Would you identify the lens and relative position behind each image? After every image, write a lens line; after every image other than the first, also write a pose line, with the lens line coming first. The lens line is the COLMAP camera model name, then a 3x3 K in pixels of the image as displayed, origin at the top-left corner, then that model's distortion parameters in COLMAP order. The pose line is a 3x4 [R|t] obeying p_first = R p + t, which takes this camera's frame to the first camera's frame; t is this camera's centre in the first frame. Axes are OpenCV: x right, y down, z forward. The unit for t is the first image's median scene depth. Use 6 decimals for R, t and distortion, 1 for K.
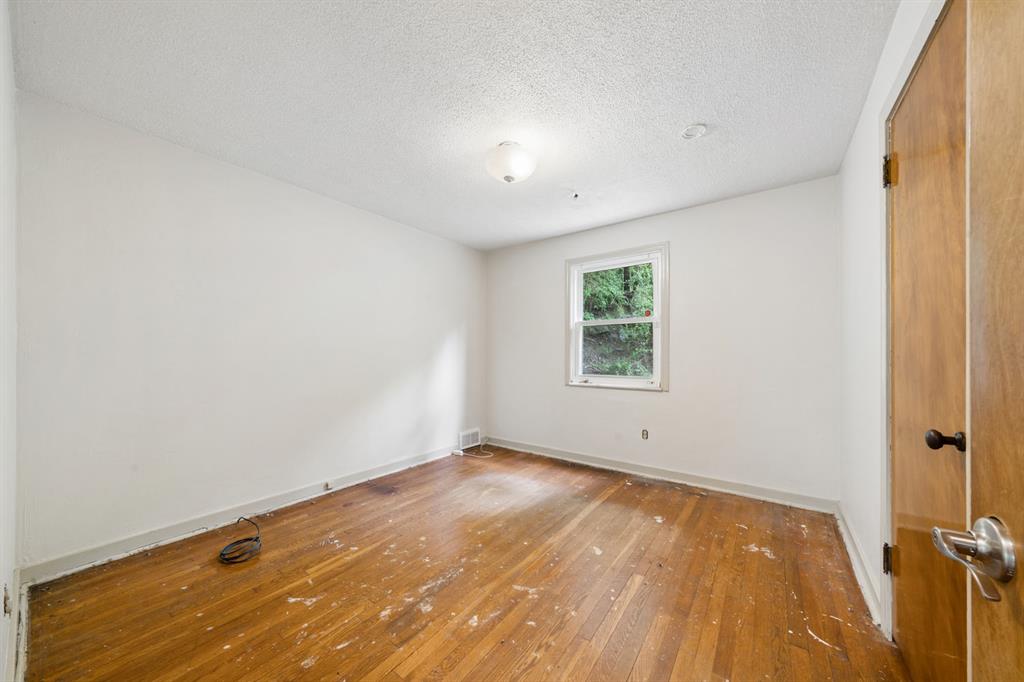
lens RADIAL K [[359.1, 0, 509.6], [0, 359.1, 346.9], [0, 0, 1]] dist [-0.006672, 0.000267]
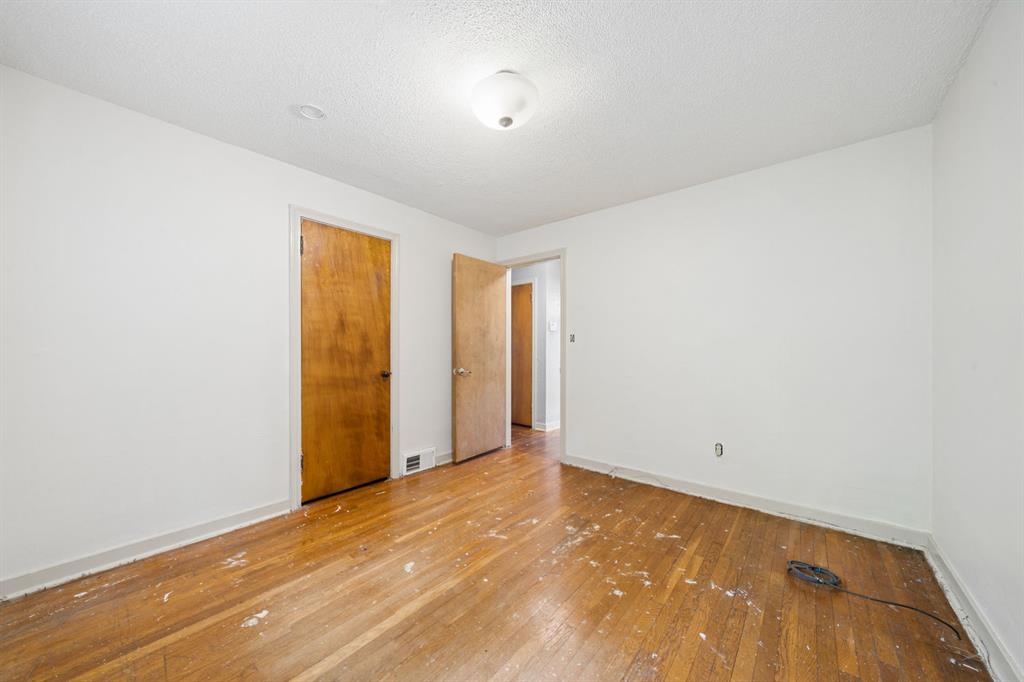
lens RADIAL K [[359.1, 0, 512.7], [0, 359.1, 347.3], [0, 0, 1]] dist [-0.006672, 0.000267]
pose [[-0.998518, -0.005014, 0.054198, -0.068276], [-0.006011, 0.999815, -0.018260, 0.034410], [-0.054096, -0.018558, -0.998363, 2.113885]]
